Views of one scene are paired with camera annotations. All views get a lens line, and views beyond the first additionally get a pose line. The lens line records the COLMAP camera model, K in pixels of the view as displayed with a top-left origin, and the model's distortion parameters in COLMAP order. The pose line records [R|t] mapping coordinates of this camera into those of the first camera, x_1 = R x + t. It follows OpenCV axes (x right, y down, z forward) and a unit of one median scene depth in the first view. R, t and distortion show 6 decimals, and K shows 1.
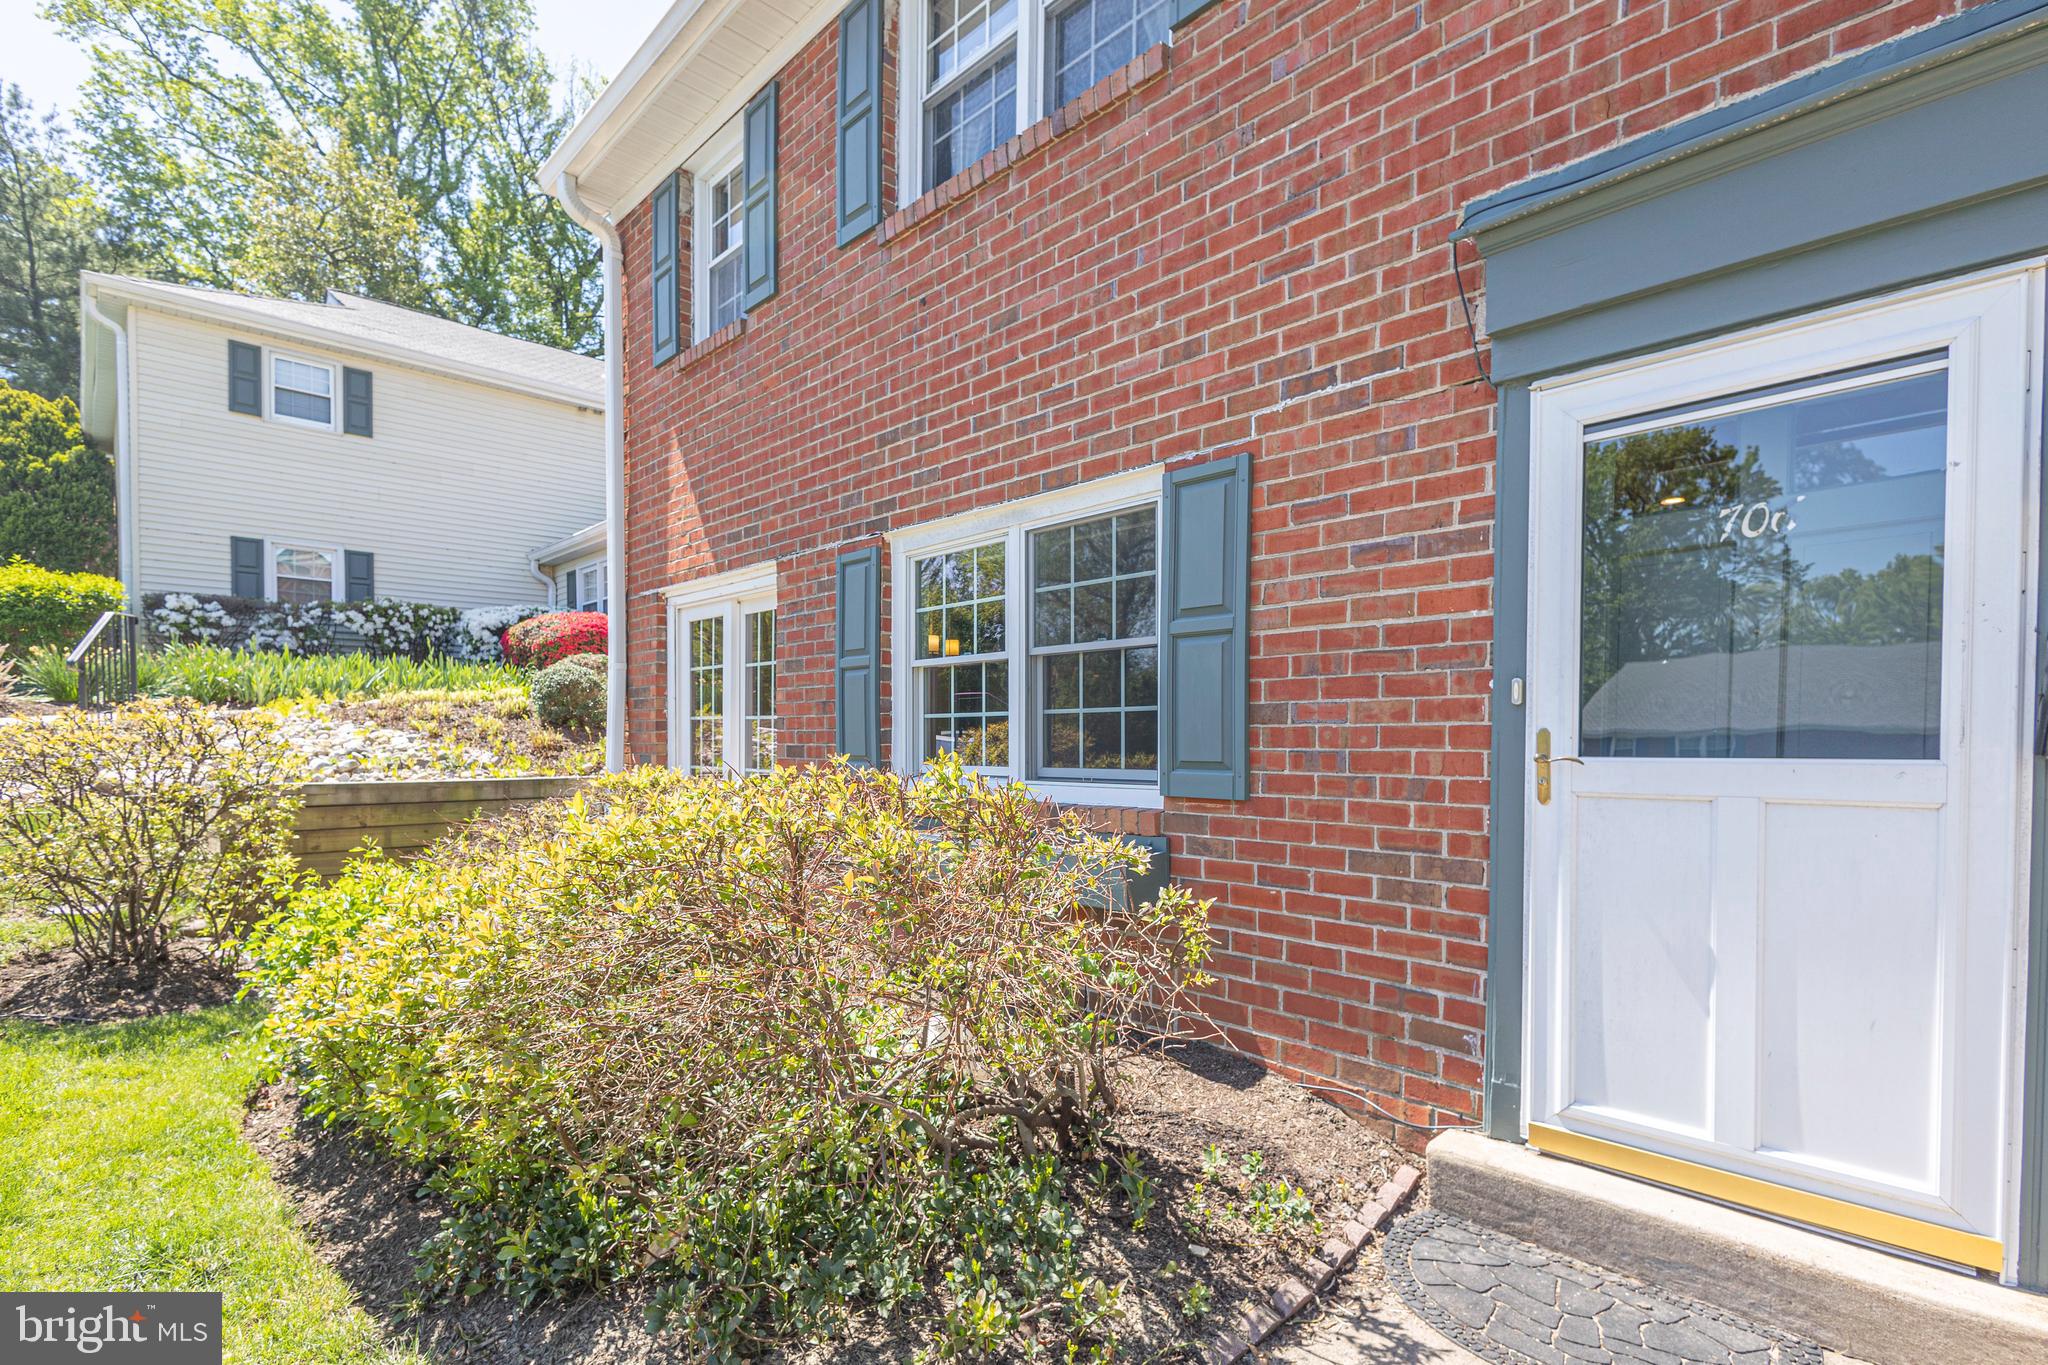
lens RADIAL K [[960.8, 0, 1026.5], [0, 960.8, 768.5], [0, 0, 1]] dist [0.010035, -0.002610]
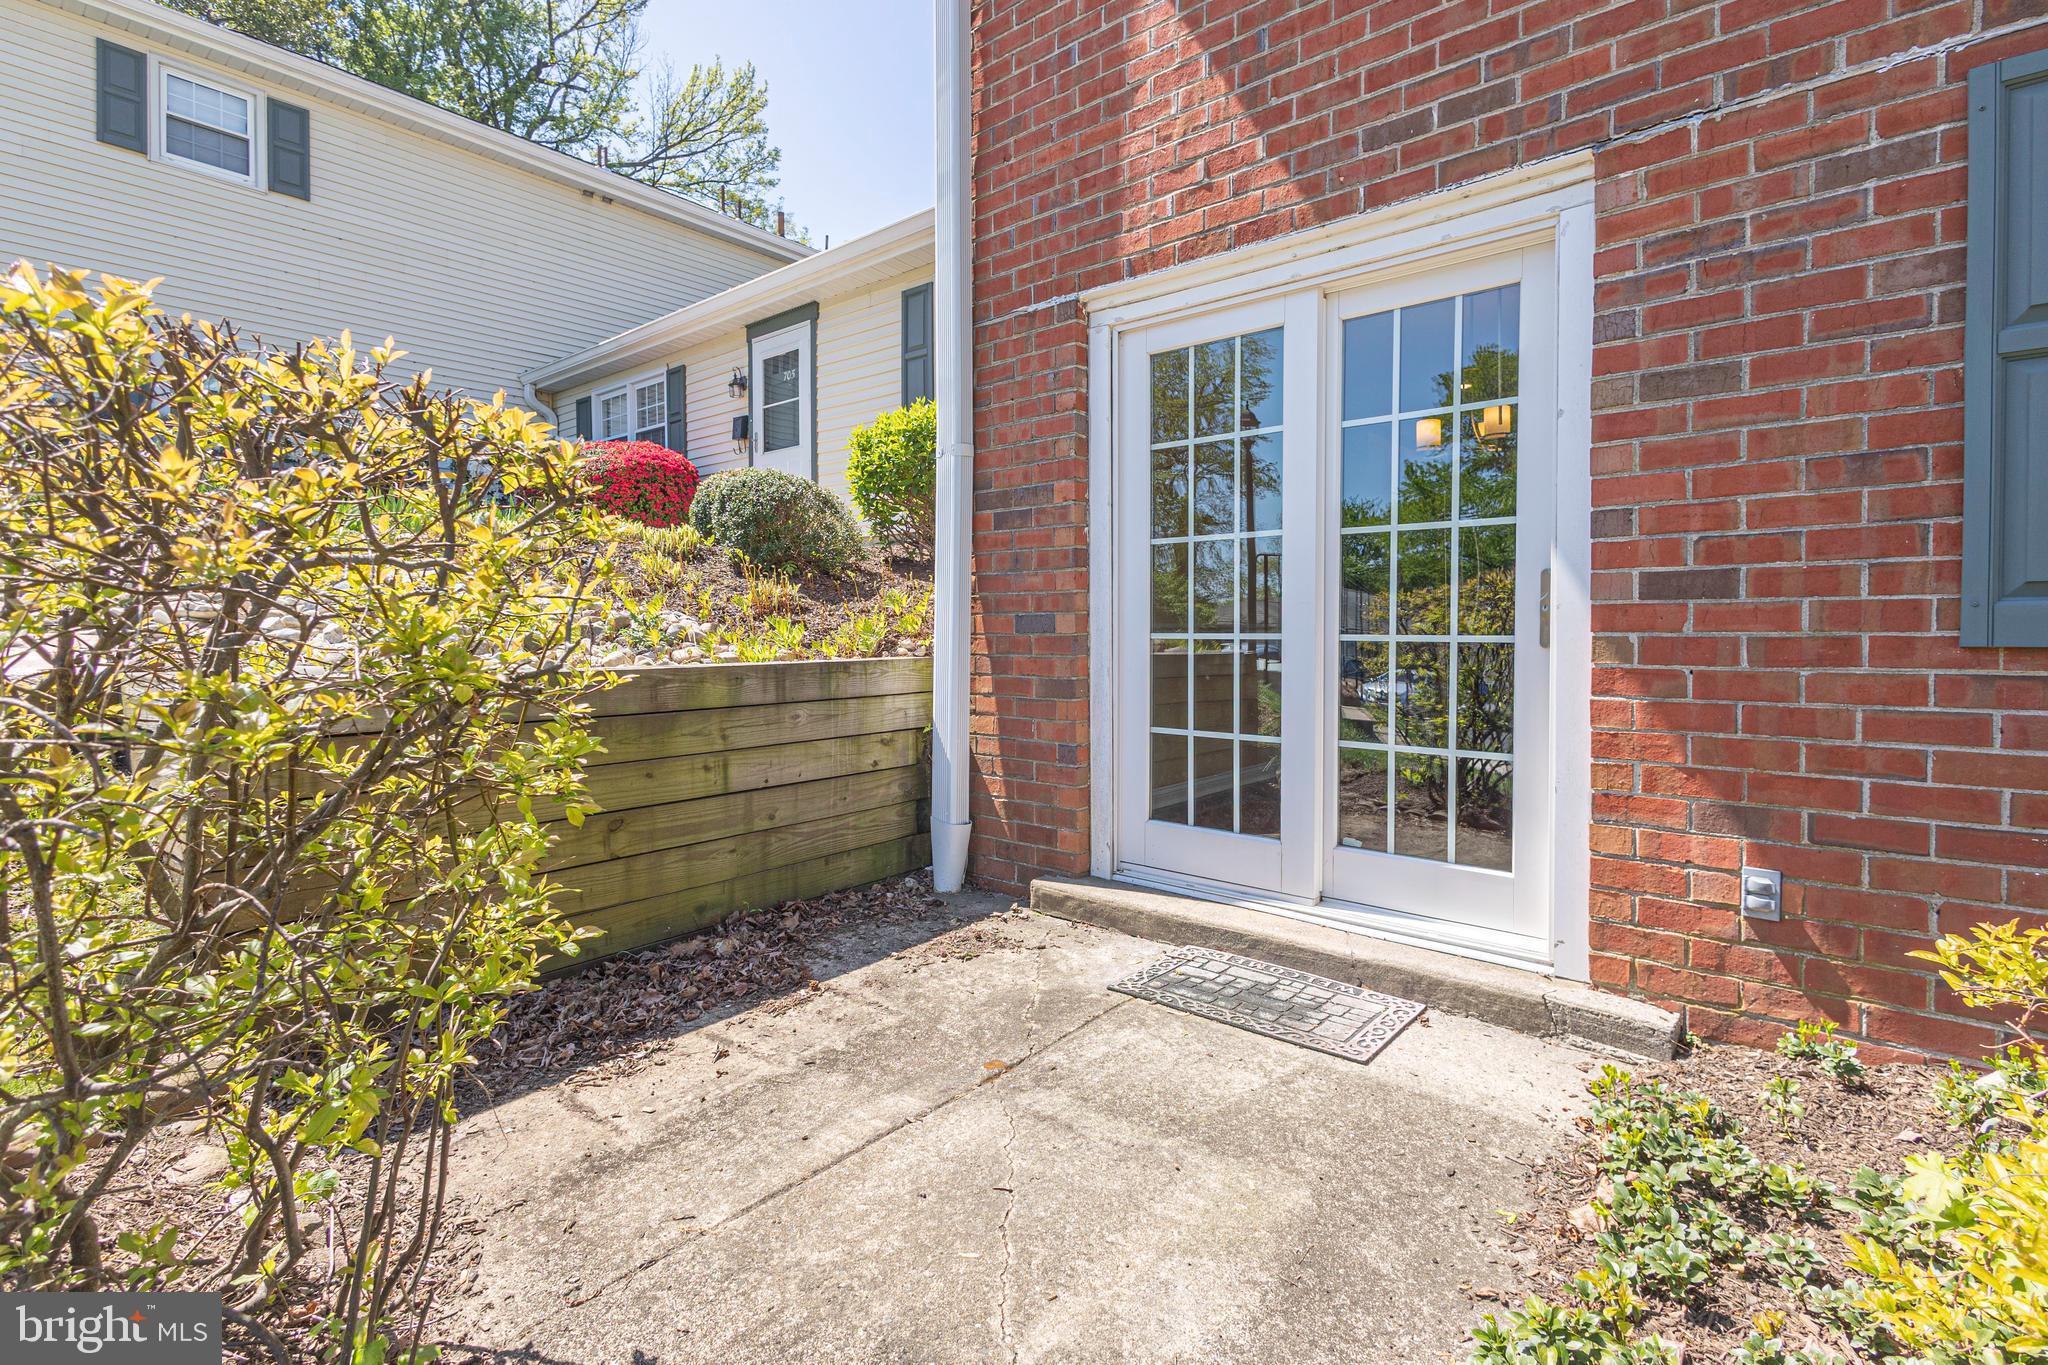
lens RADIAL K [[960.8, 0, 1028.9], [0, 960.8, 658.1], [0, 0, 1]] dist [0.010035, -0.002610]
pose [[0.994918, -0.002961, 0.100644, -0.705111], [0.003745, 0.999964, -0.007602, 0.019841], [-0.100618, 0.007941, 0.994893, 0.750234]]
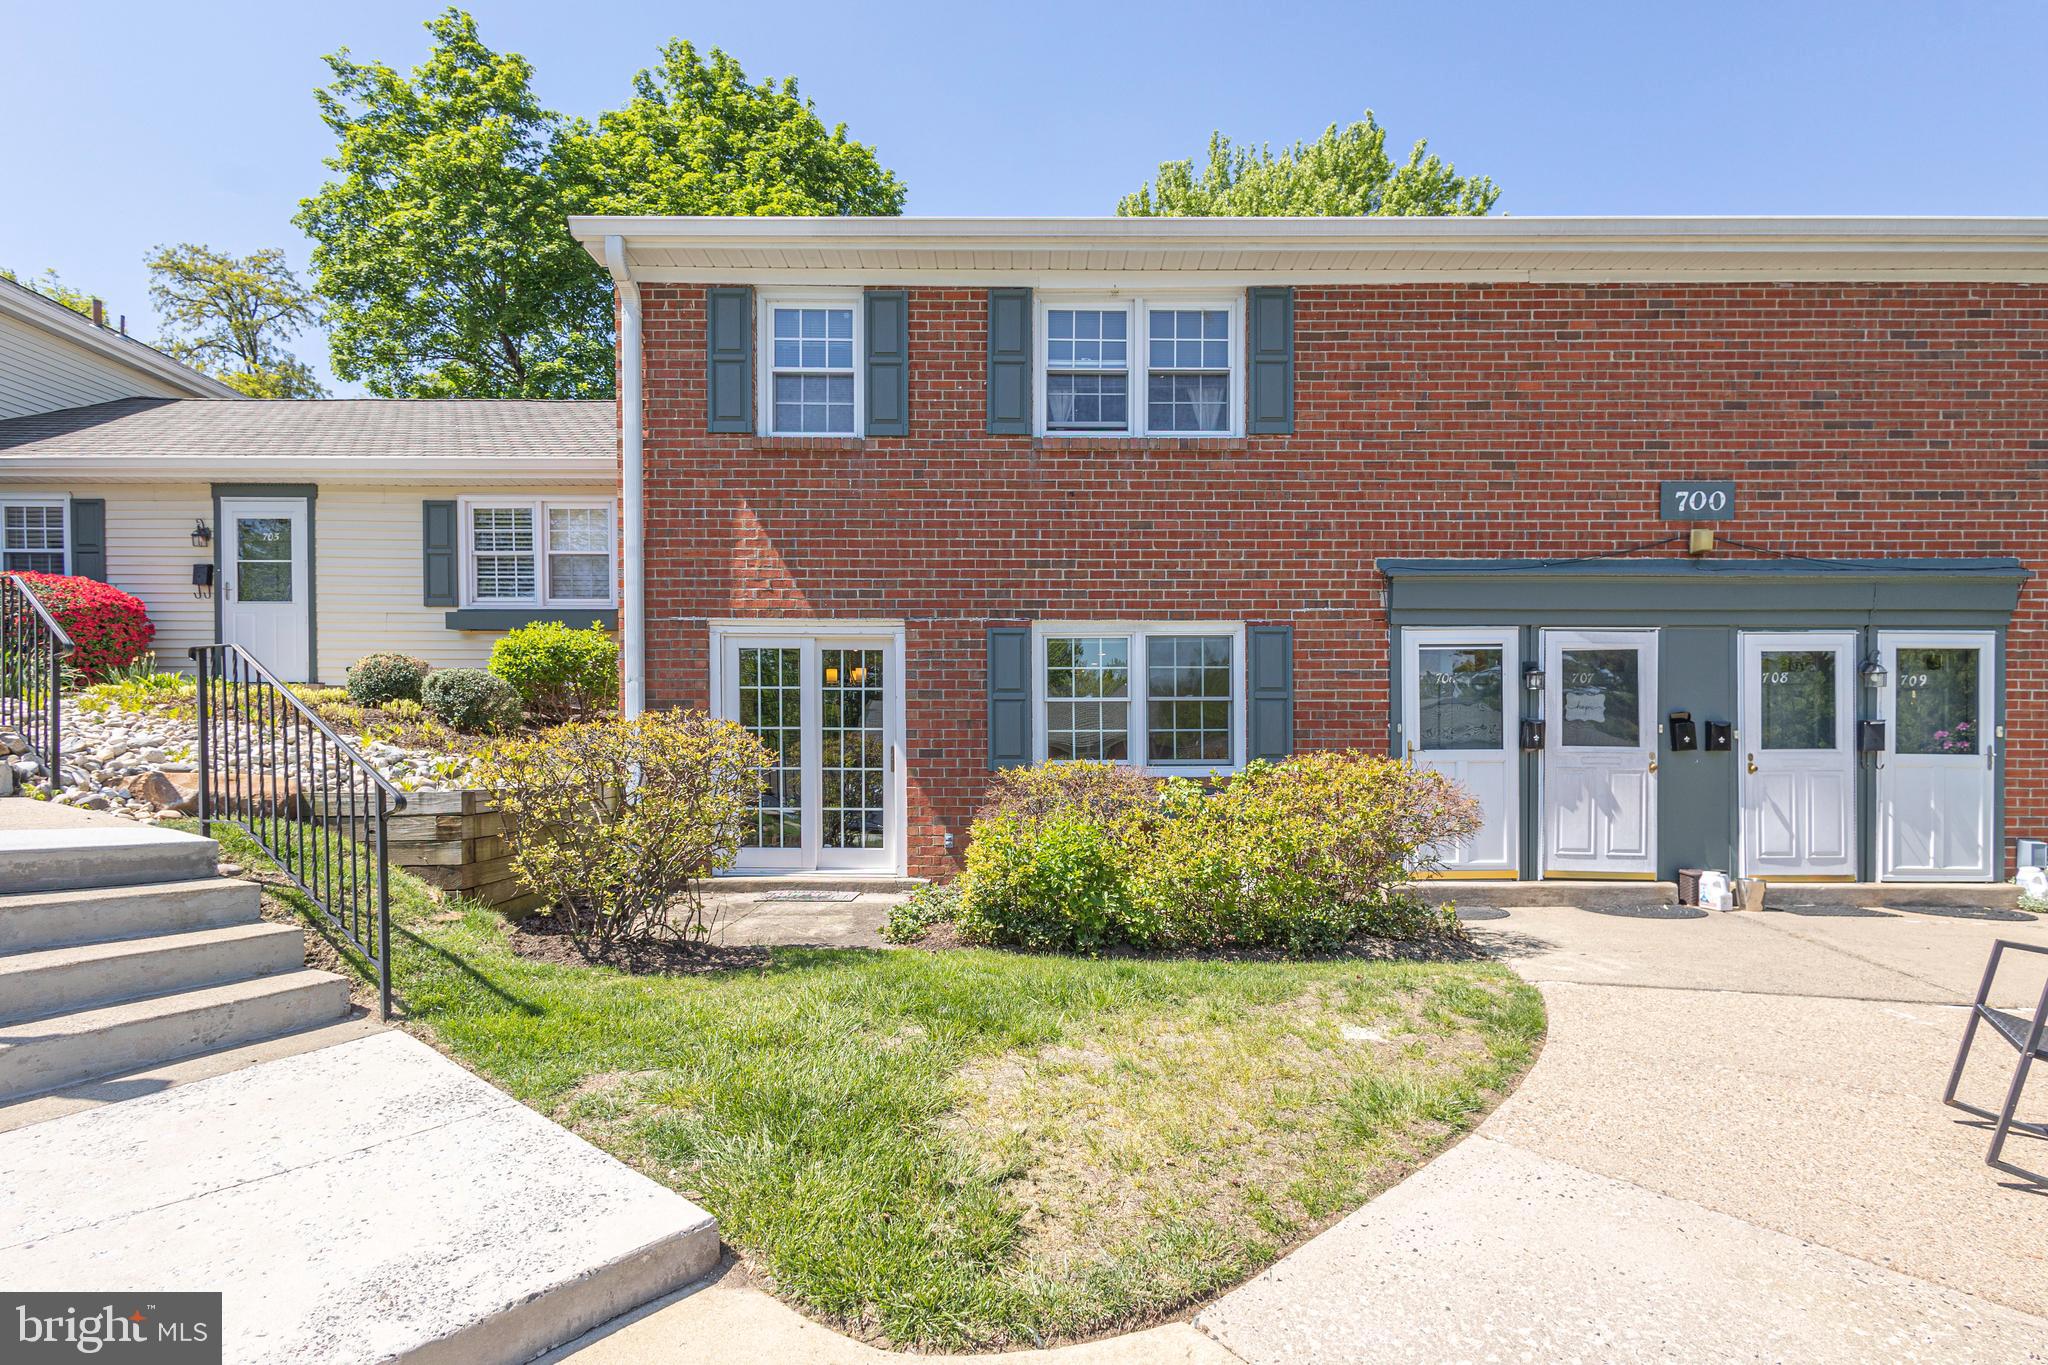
lens RADIAL K [[960.8, 0, 1029.1], [0, 960.8, 758.1], [0, 0, 1]] dist [0.010035, -0.002610]
pose [[0.690452, -0.003606, 0.723369, -1.465552], [0.024131, 0.999546, -0.018050, 0.022978], [-0.722976, 0.029918, 0.690225, -0.133382]]
